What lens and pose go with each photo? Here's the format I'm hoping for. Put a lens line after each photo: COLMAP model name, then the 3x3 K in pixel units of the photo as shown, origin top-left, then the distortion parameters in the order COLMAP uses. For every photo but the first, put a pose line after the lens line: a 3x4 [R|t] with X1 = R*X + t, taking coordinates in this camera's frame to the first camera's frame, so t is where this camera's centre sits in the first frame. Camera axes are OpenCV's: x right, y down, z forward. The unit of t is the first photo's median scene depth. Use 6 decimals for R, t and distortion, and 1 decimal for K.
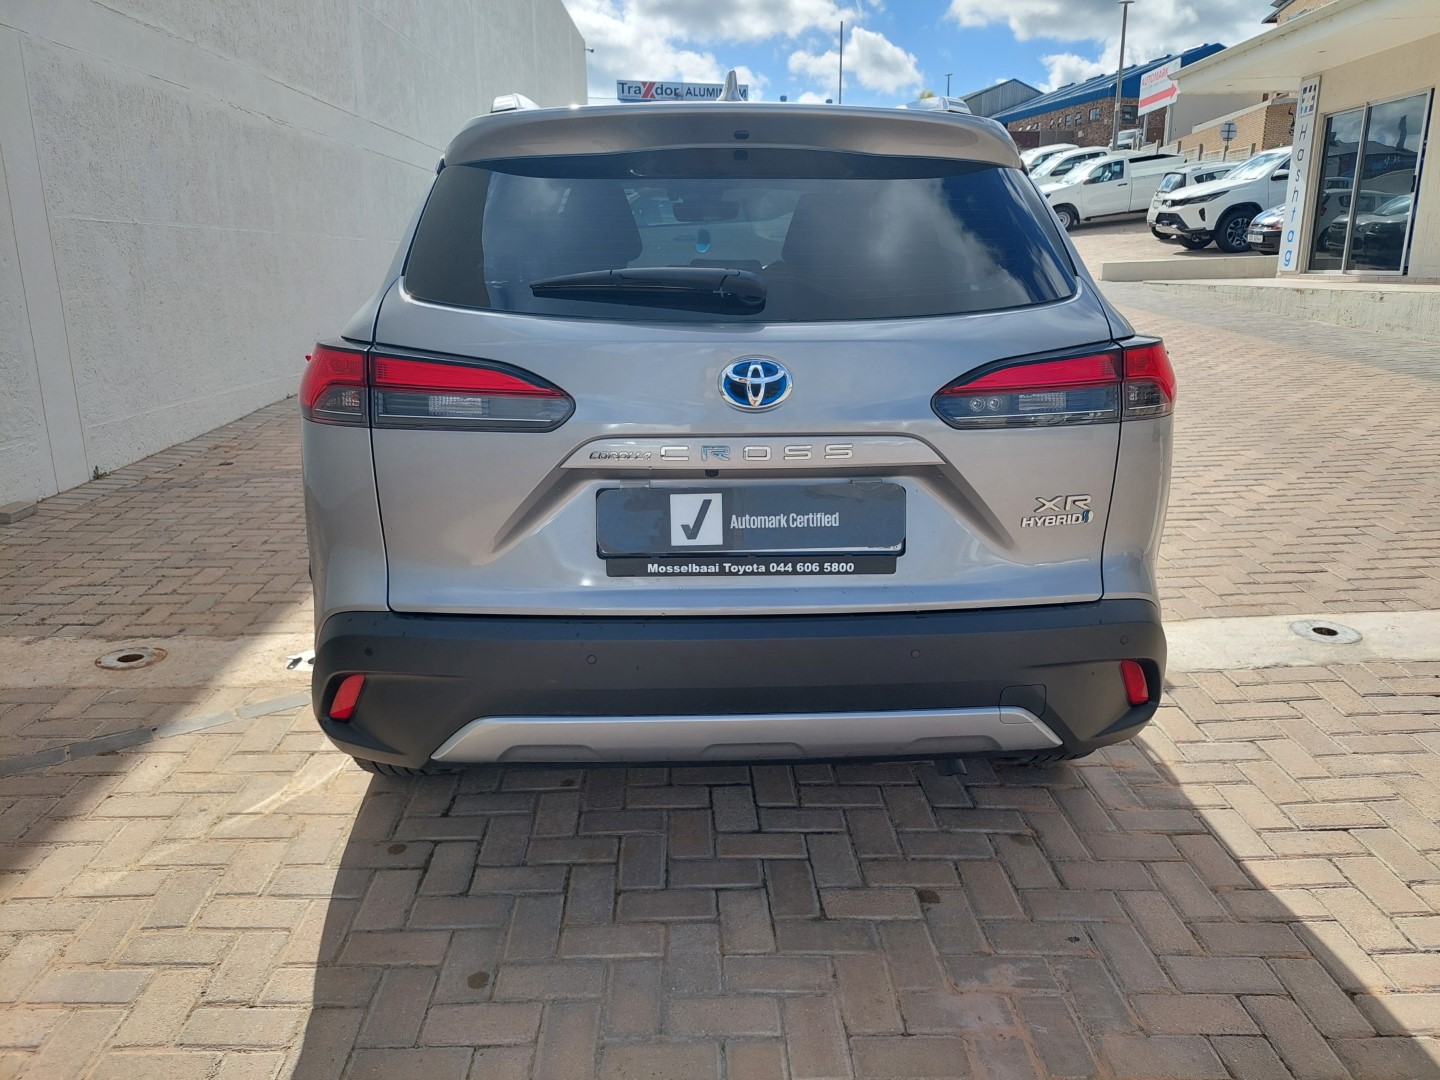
lens RADIAL K [[1014.8, 0, 724.9], [0, 1014.8, 537.4], [0, 0, 1]] dist [0.027580, -0.022512]
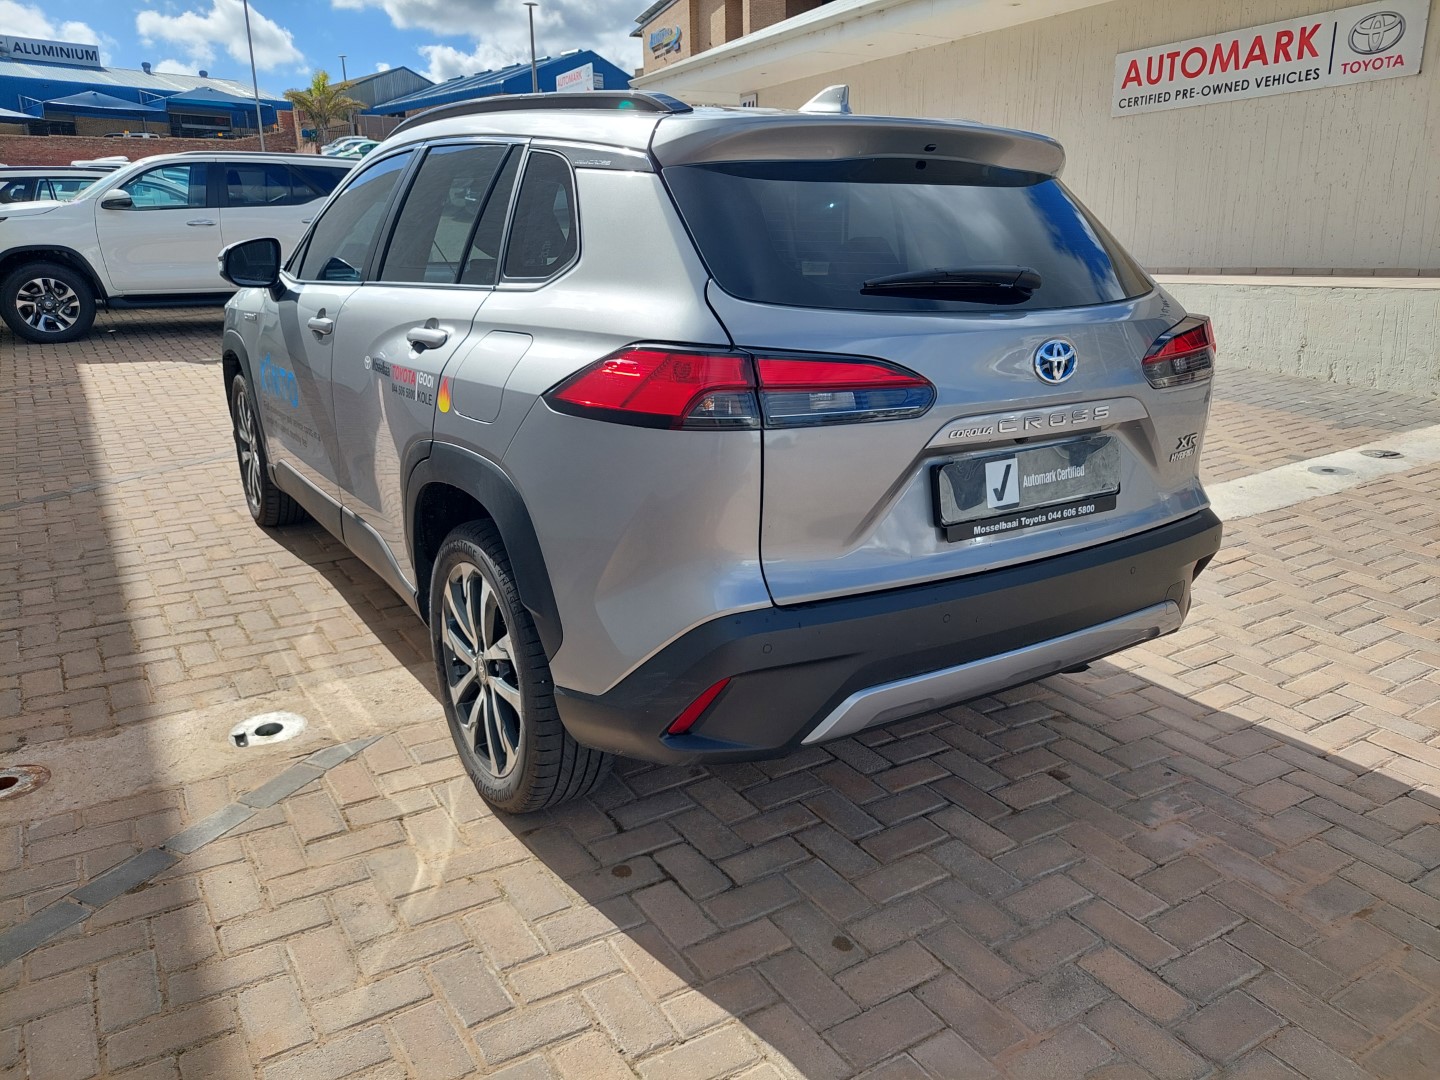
lens RADIAL K [[1014.8, 0, 690.5], [0, 1014.8, 546.6], [0, 0, 1]] dist [0.027580, -0.022512]
pose [[0.866966, -0.141072, 0.477983, -0.752945], [0.132550, 0.989826, 0.051717, -0.044279], [-0.480416, 0.018520, 0.876845, 0.130924]]
